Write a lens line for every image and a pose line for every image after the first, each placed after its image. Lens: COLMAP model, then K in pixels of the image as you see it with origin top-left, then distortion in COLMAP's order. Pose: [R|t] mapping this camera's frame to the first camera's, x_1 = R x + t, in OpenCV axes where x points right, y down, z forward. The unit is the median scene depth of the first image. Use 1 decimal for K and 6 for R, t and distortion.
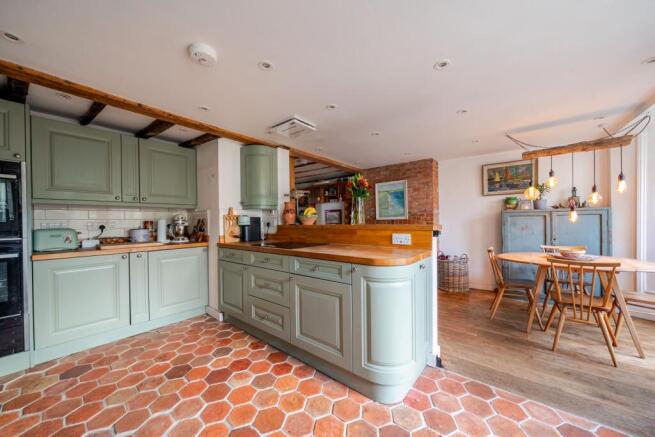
lens RADIAL K [[244.2, 0, 327.6], [0, 244.2, 221.6], [0, 0, 1]] dist [0.000251, -0.000162]
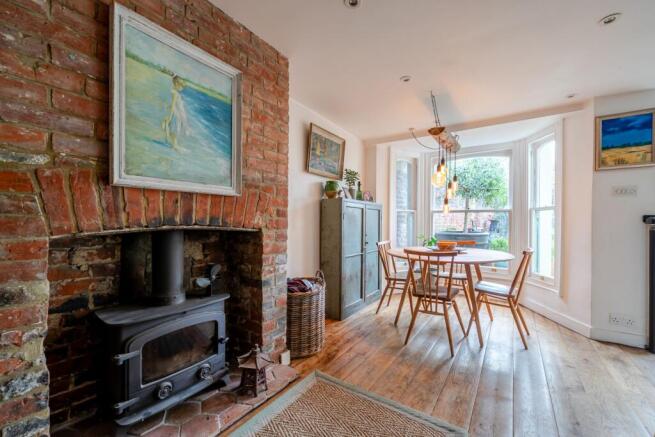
lens RADIAL K [[264.6, 0, 341.7], [0, 264.6, 224.8], [0, 0, 1]] dist [-0.000148, 0.000409]
pose [[-0.078216, 0.006454, 0.996916, -0.051291], [0.000460, 0.999979, -0.006437, 0.043748], [-0.996936, -0.000044, -0.078217, 1.301862]]
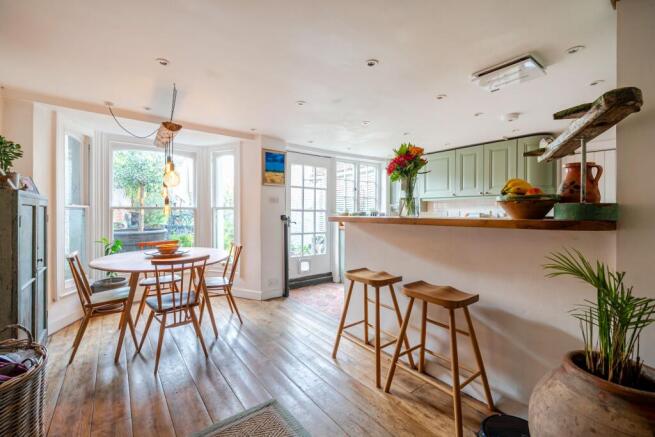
lens RADIAL K [[264.6, 0, 329.3], [0, 264.6, 214.9], [0, 0, 1]] dist [-0.000148, 0.000409]
pose [[-0.964758, 0.011212, 0.262901, 0.091207], [0.012447, 0.999918, 0.003033, 0.009316], [-0.262845, 0.006198, -0.964818, 1.523702]]
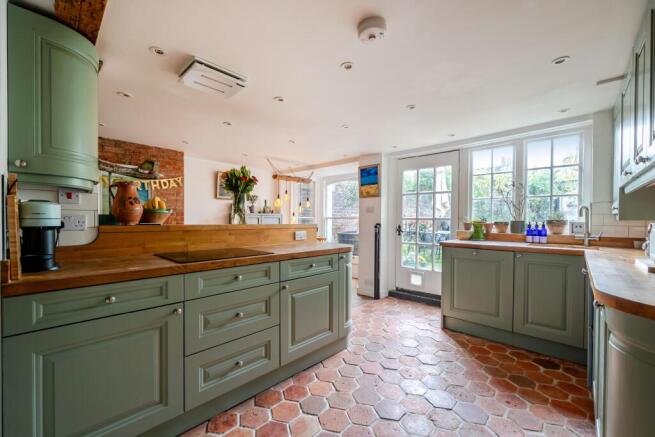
lens RADIAL K [[264.6, 0, 331.7], [0, 264.6, 222.4], [0, 0, 1]] dist [-0.000148, 0.000409]
pose [[0.067427, 0.001262, 0.997723, -0.715554], [0.001685, 0.999998, -0.001378, 0.007355], [-0.997723, 0.001775, 0.067424, 0.528385]]
